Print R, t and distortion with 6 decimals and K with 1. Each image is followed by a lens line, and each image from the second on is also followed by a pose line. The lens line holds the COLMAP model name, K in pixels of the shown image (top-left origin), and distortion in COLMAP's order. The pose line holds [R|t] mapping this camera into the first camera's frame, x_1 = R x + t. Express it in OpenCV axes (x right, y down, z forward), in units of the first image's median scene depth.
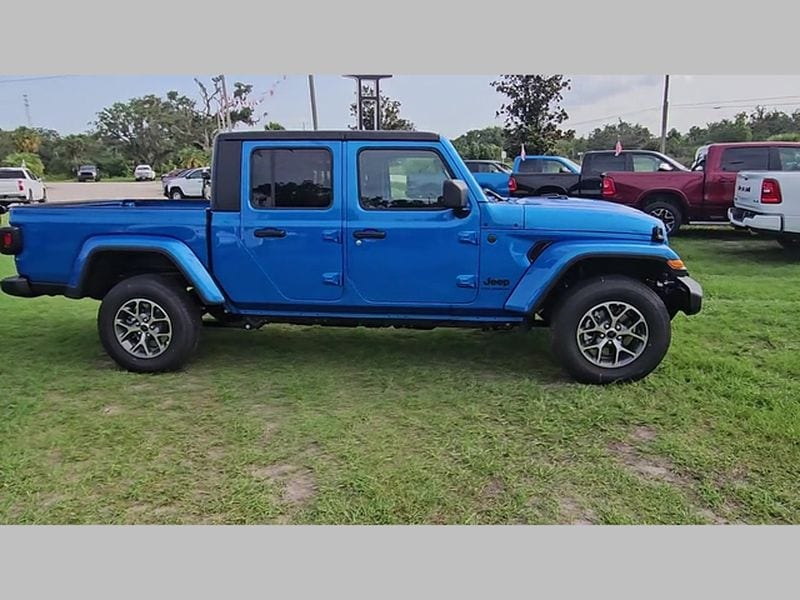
lens RADIAL K [[550.7, 0, 403.2], [0, 550.7, 298.5], [0, 0, 1]] dist [0.008114, -0.004403]
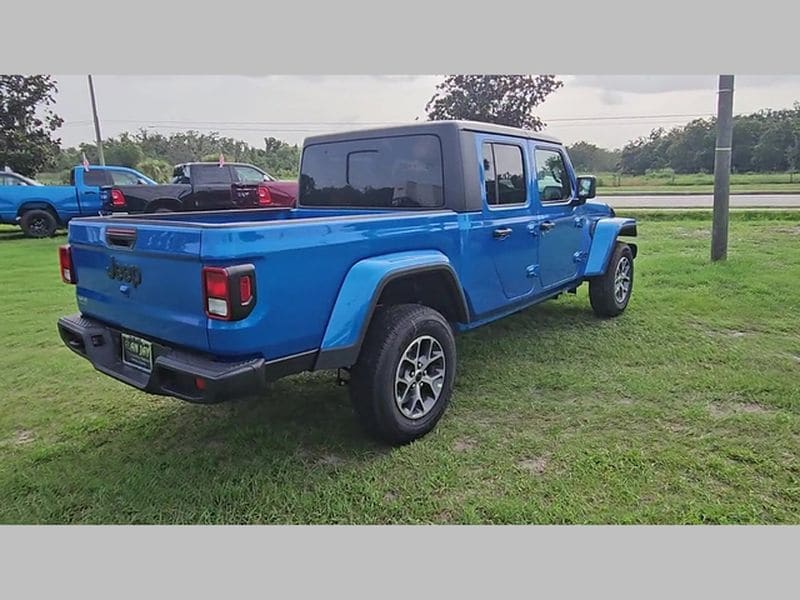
lens RADIAL K [[550.7, 0, 402.4], [0, 550.7, 299.1], [0, 0, 1]] dist [0.008114, -0.004403]
pose [[0.530264, -0.176375, 0.829284, -1.080234], [0.200447, 0.976473, 0.079509, -0.110830], [-0.823797, 0.124067, 0.553142, 0.605978]]
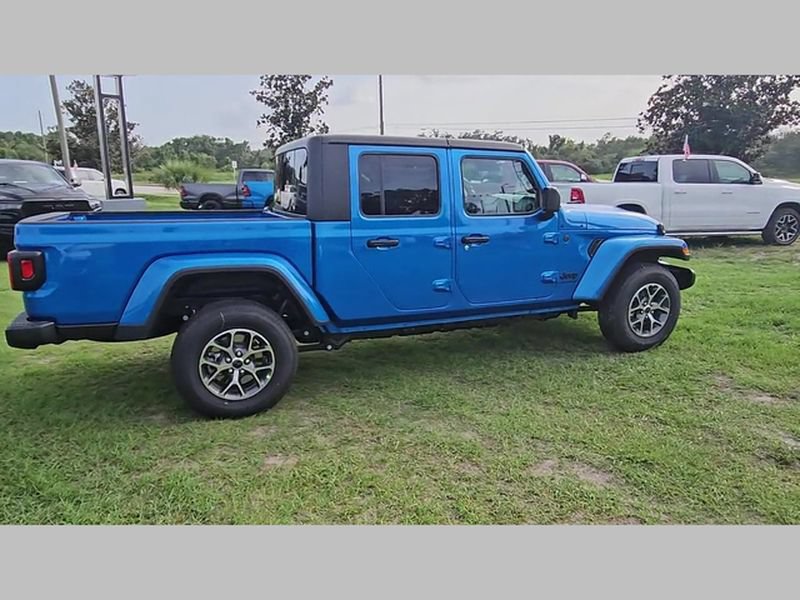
lens RADIAL K [[550.7, 0, 401.9], [0, 550.7, 300.7], [0, 0, 1]] dist [0.008114, -0.004403]
pose [[0.871957, -0.095429, 0.480191, -0.648077], [0.102518, 0.994665, 0.011513, -0.025244], [-0.478728, 0.039189, 0.877088, 0.149296]]
